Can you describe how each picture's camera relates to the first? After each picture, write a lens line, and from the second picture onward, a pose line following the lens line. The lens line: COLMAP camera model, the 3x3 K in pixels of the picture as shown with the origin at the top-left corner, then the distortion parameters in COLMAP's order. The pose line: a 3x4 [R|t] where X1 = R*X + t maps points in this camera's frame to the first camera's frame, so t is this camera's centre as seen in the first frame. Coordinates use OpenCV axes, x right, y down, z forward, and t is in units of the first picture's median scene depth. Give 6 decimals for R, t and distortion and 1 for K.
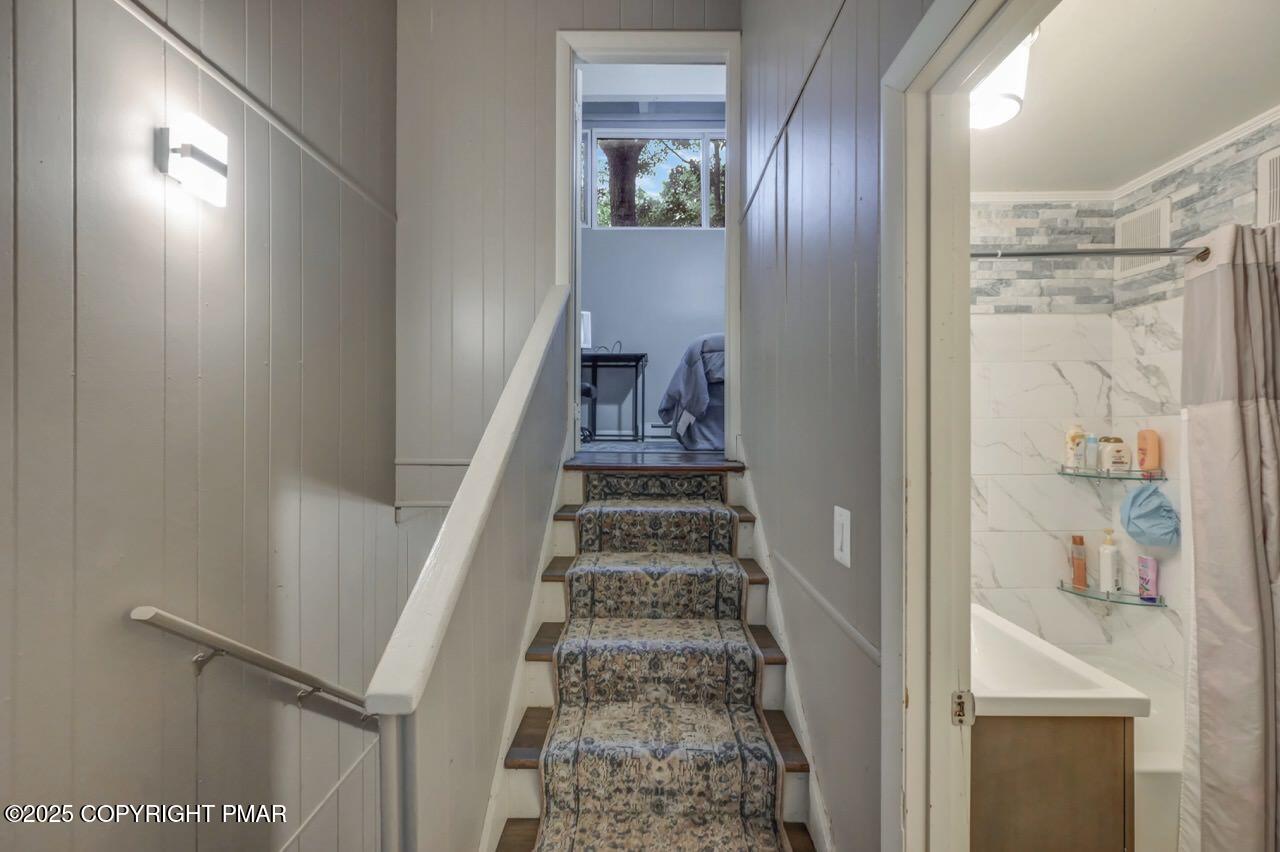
lens RADIAL K [[512.2, 0, 637.9], [0, 512.2, 432.2], [0, 0, 1]] dist [-0.002267, 0.000318]
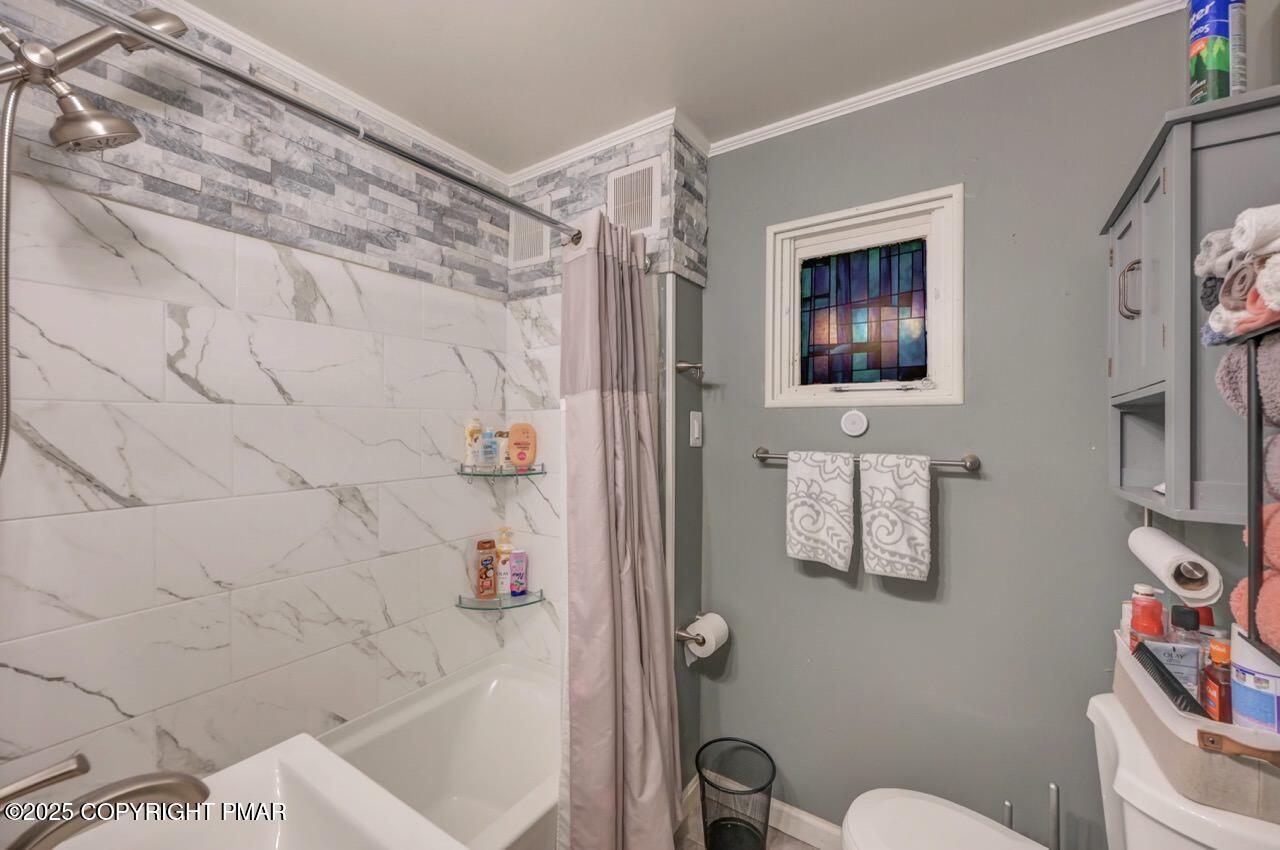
lens RADIAL K [[507.0, 0, 640.0], [0, 507.0, 425.0], [0, 0, 1]] dist [0.000344, 0.000020]
pose [[0.549535, 0.009644, 0.835415, 0.302299], [-0.005070, 0.999953, -0.008209, 0.003681], [-0.835456, 0.000275, 0.549558, 0.297300]]
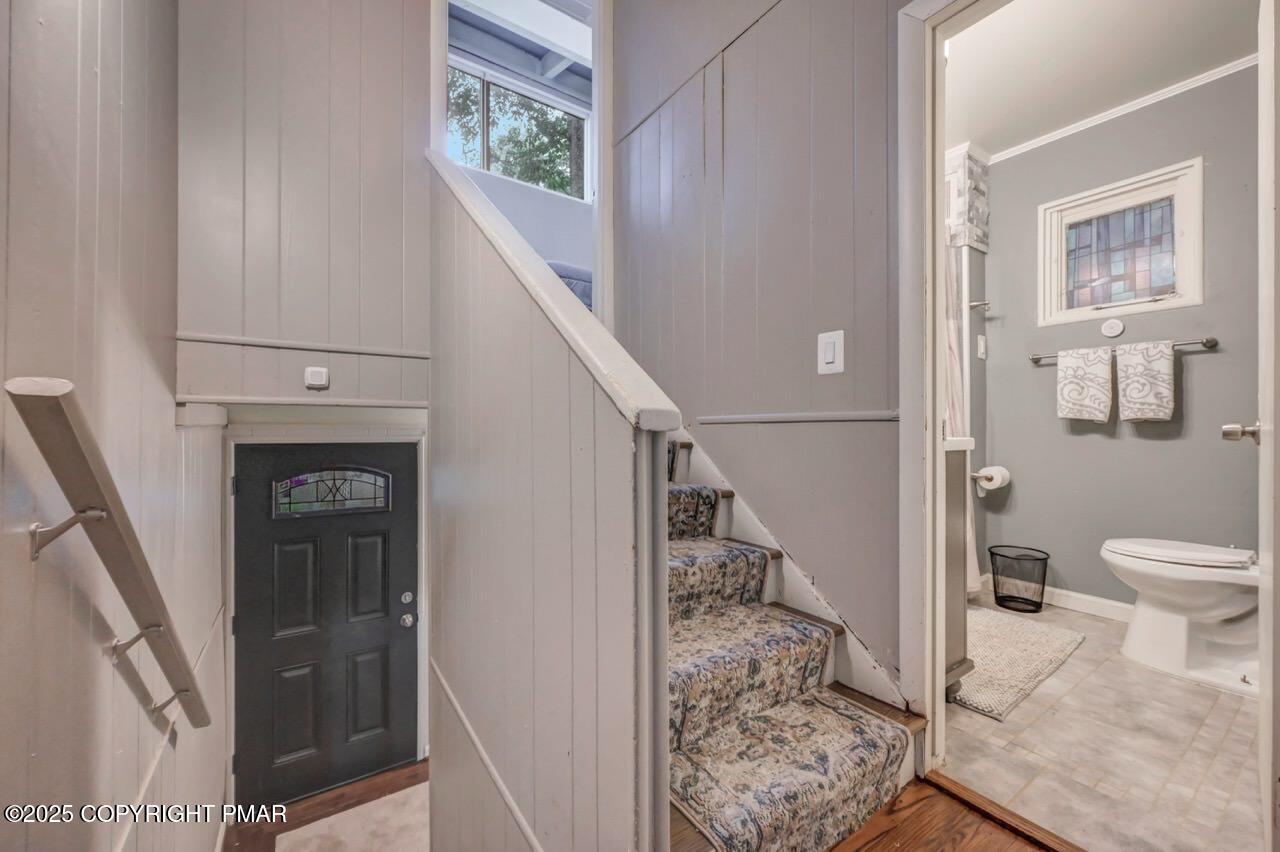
lens RADIAL K [[500.6, 0, 648.7], [0, 500.6, 431.2], [0, 0, 1]] dist [-0.001229, -0.000045]
pose [[0.815069, -0.003521, 0.579353, -0.443020], [0.004094, 0.999992, 0.000319, 0.237607], [-0.579349, 0.002112, 0.815077, 0.121725]]
